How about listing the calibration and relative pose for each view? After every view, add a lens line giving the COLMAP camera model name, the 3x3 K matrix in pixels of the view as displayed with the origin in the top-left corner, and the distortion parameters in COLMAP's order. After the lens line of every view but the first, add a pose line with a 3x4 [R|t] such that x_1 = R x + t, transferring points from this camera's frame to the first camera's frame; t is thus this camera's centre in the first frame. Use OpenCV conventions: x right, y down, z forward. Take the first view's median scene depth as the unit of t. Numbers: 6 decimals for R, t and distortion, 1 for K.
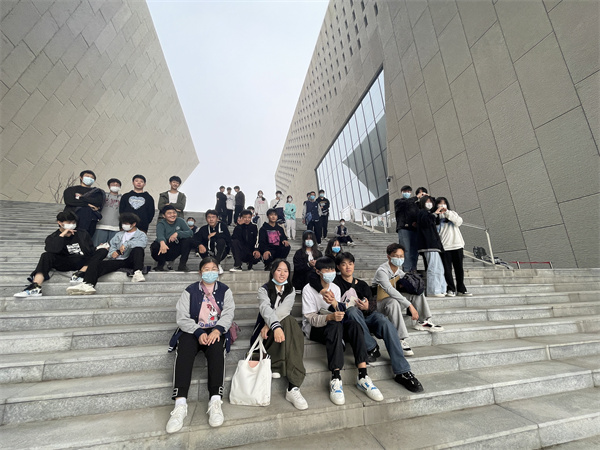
lens RADIAL K [[247.1, 0, 300.0], [0, 247.1, 225.0], [0, 0, 1]] dist [0.001572, -0.000060]
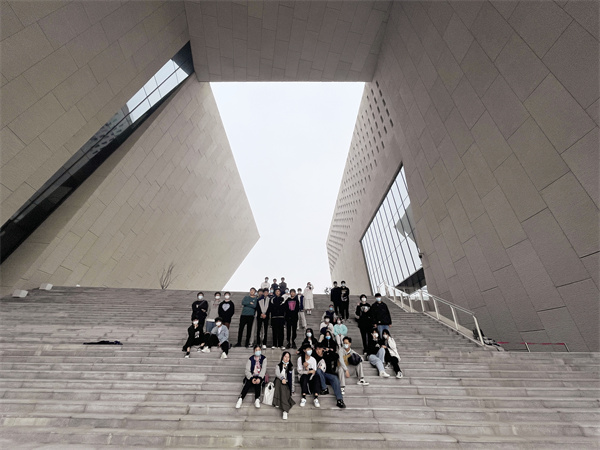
lens RADIAL K [[256.3, 0, 300.0], [0, 256.3, 225.0], [0, 0, 1]] dist [-0.007999, -0.000230]
pose [[0.972566, -0.072419, -0.221069, 0.183965], [0.018928, 0.971793, -0.235077, -0.110112], [0.231857, 0.224443, 0.946503, -0.420300]]
